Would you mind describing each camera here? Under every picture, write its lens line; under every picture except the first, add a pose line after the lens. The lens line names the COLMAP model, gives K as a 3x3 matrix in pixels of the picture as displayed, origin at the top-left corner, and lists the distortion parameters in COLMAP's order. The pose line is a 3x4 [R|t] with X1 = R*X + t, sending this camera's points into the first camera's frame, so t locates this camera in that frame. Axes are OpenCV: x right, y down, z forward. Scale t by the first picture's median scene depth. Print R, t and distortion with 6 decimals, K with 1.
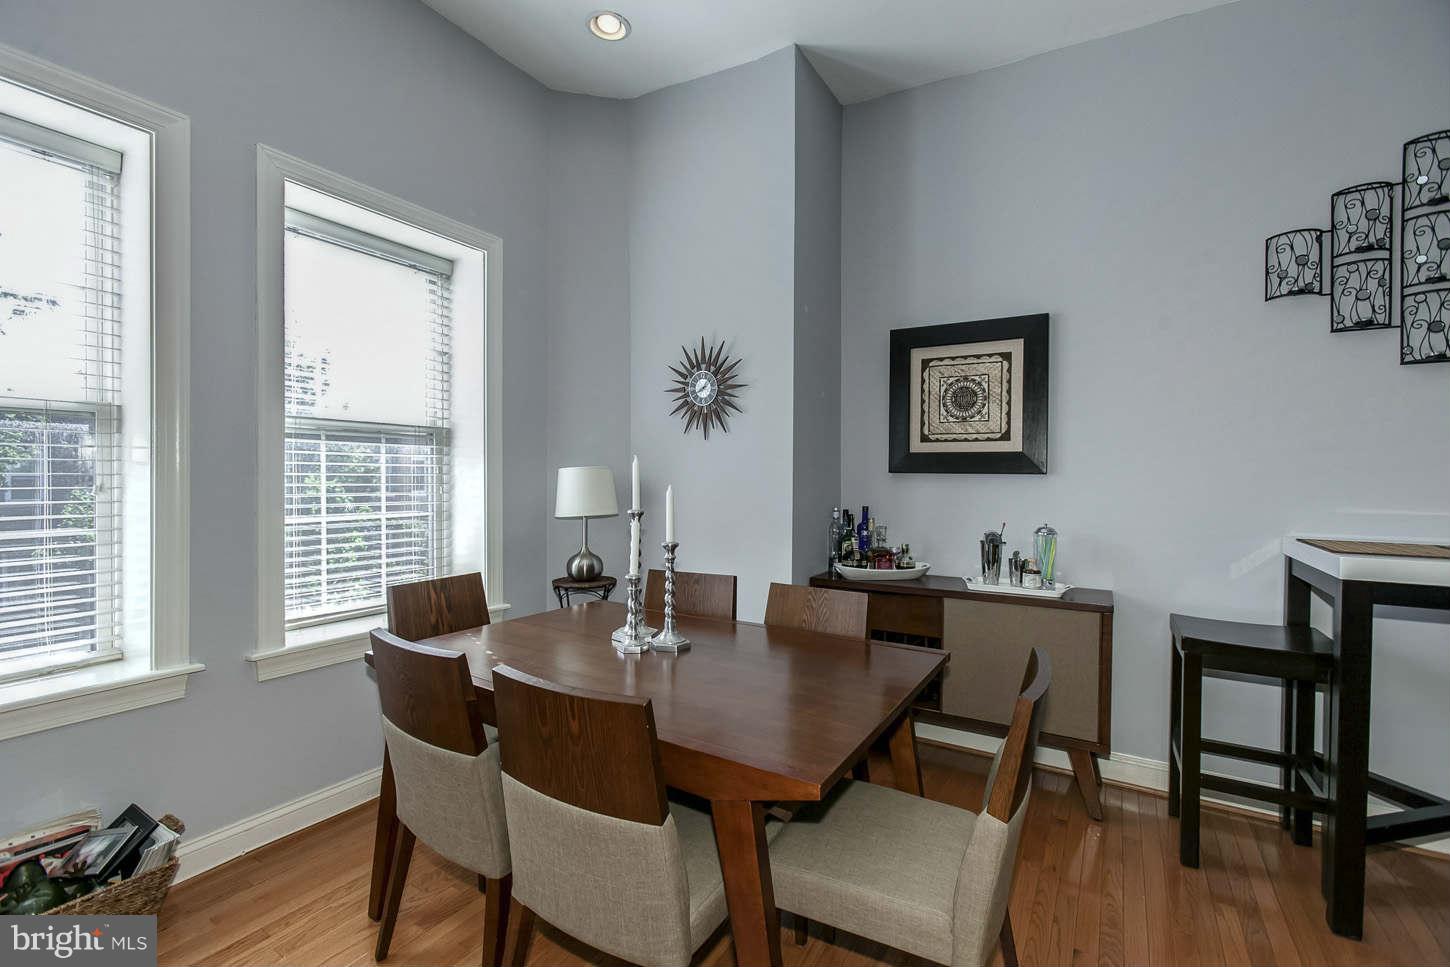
lens RADIAL K [[645.6, 0, 725.0], [0, 645.6, 483.5], [0, 0, 1]] dist [-0.010899, 0.007492]
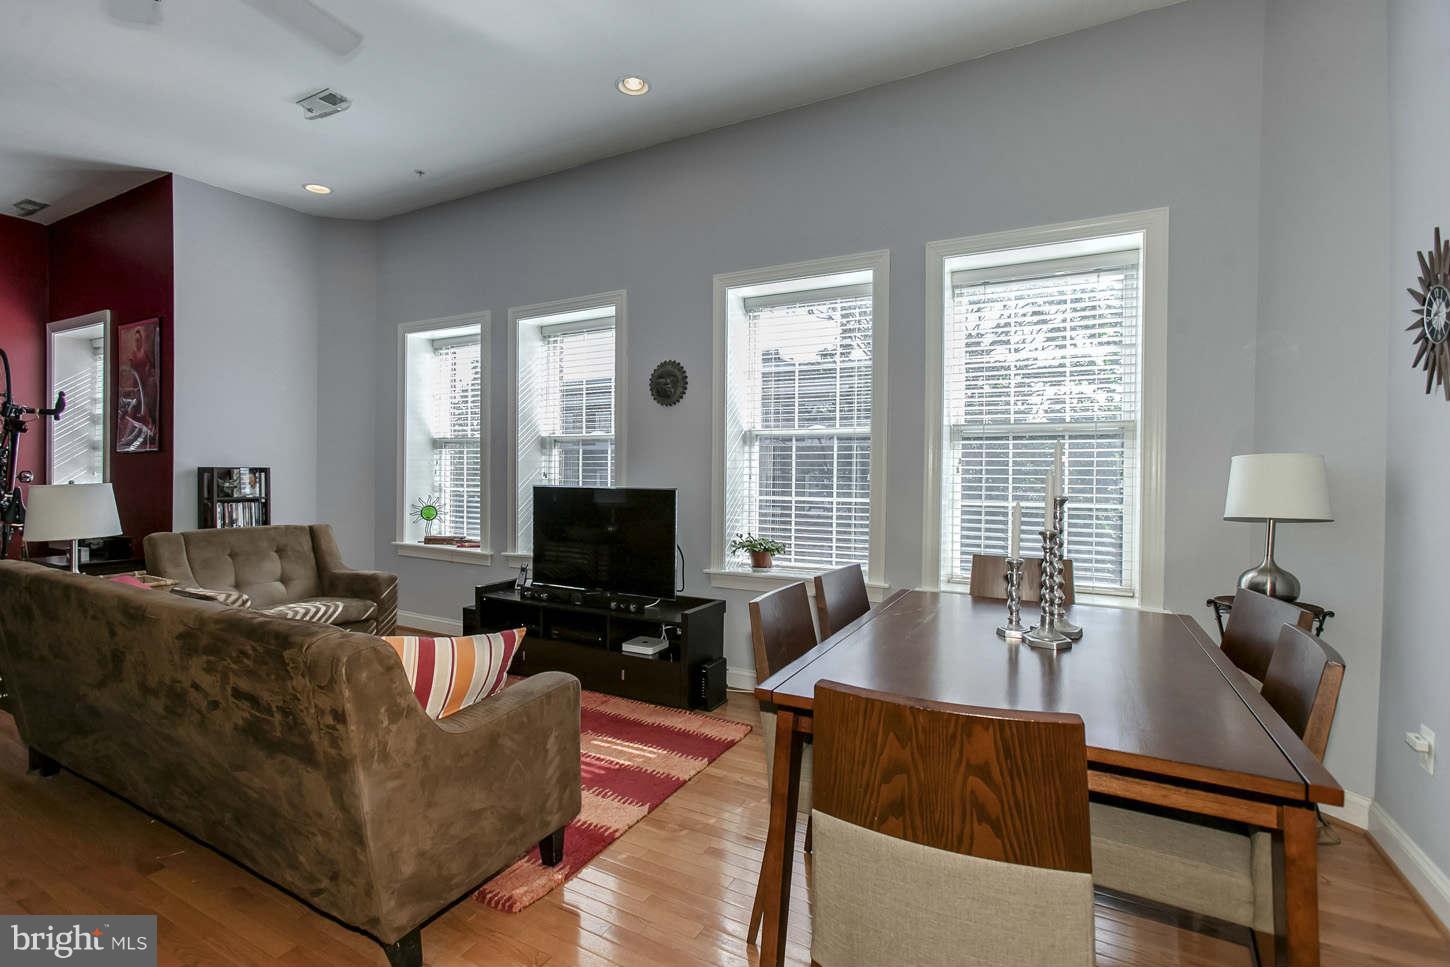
lens RADIAL K [[645.6, 0, 725.0], [0, 645.6, 483.5], [0, 0, 1]] dist [-0.010899, 0.007492]
pose [[0.075067, 0.003984, -0.997171, 0.513293], [-0.020572, 0.999785, 0.002446, 0.020932], [0.996966, 0.020330, 0.075132, 0.316974]]
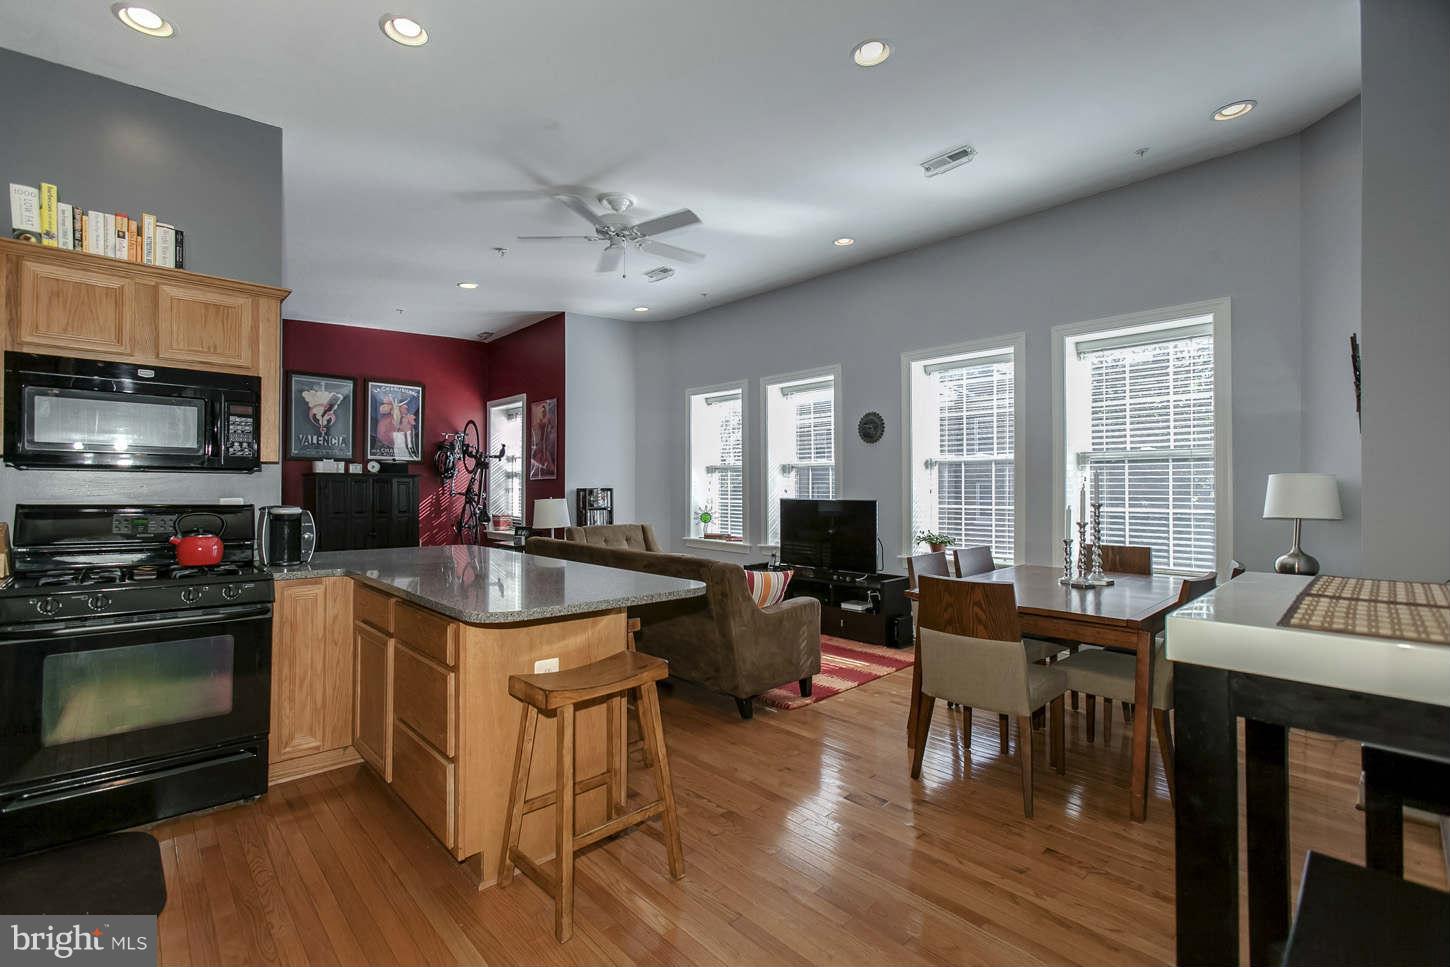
lens RADIAL K [[645.6, 0, 725.0], [0, 645.6, 483.5], [0, 0, 1]] dist [-0.010899, 0.007492]
pose [[-0.252391, -0.013908, -0.967525, 1.142622], [-0.011476, 0.999869, -0.011379, 0.014728], [0.967557, 0.008231, -0.252518, 0.361429]]
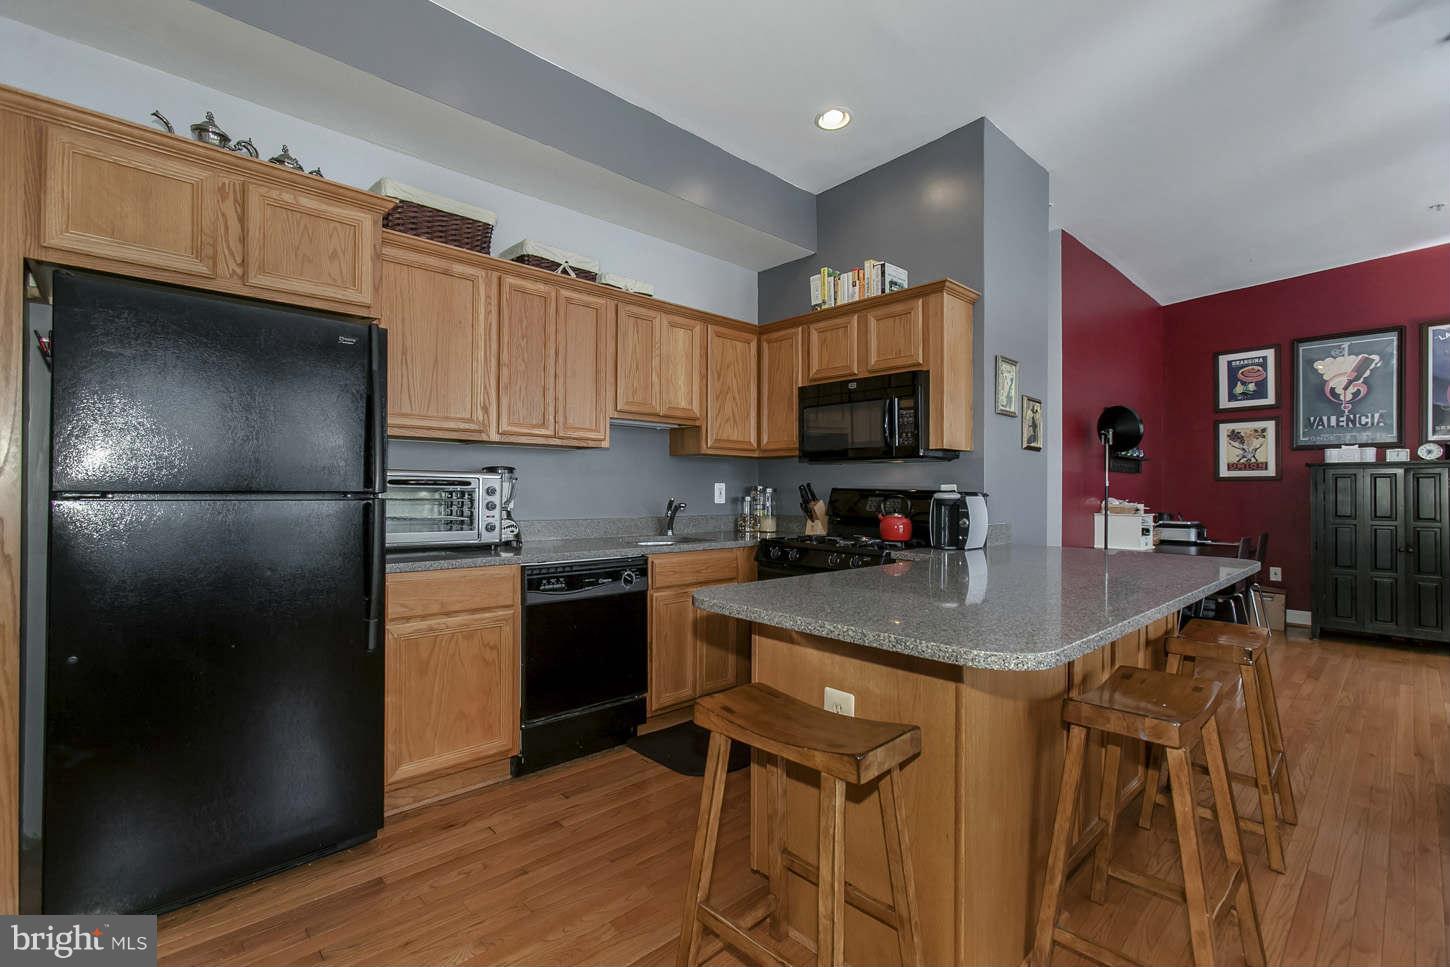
lens RADIAL K [[659.0, 0, 725.0], [0, 659.0, 483.5], [0, 0, 1]] dist [-0.016008, 0.020917]
pose [[-0.968602, -0.007631, 0.248499, 0.424503], [-0.008214, 0.999965, -0.001311, 0.037911], [-0.248481, -0.003311, -0.968631, 0.544346]]
